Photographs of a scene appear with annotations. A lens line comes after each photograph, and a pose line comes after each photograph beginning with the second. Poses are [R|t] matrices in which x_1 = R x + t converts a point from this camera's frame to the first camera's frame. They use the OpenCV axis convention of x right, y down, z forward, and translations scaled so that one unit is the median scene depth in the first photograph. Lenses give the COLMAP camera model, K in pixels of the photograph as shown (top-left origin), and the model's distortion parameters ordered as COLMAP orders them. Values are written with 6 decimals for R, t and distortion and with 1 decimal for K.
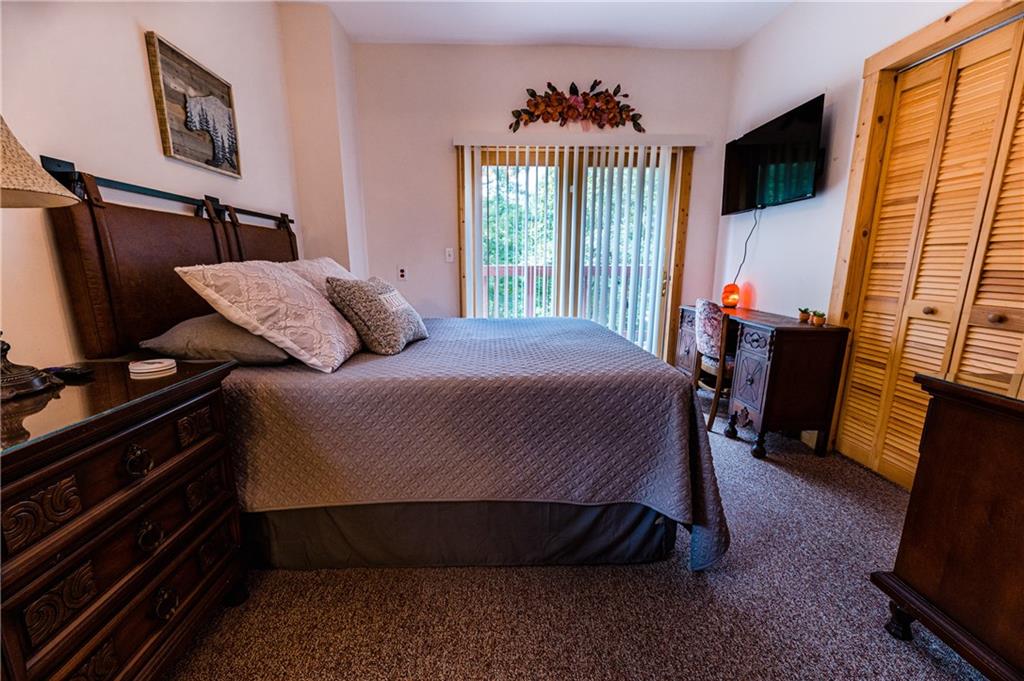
lens RADIAL K [[411.9, 0, 509.1], [0, 411.9, 346.5], [0, 0, 1]] dist [0.000942, 0.000236]
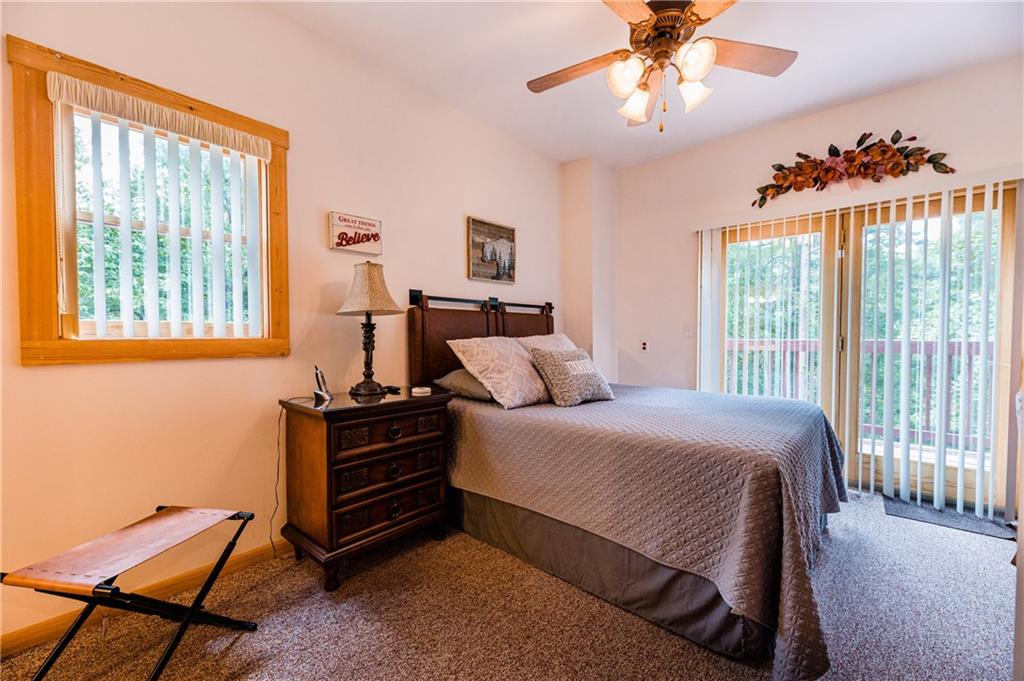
lens RADIAL K [[411.9, 0, 509.1], [0, 411.9, 346.5], [0, 0, 1]] dist [0.000942, 0.000236]
pose [[0.728638, 0.020482, -0.684593, 0.424120], [-0.137350, 0.983617, -0.116759, 0.007537], [0.670986, 0.179104, 0.719514, -0.089197]]
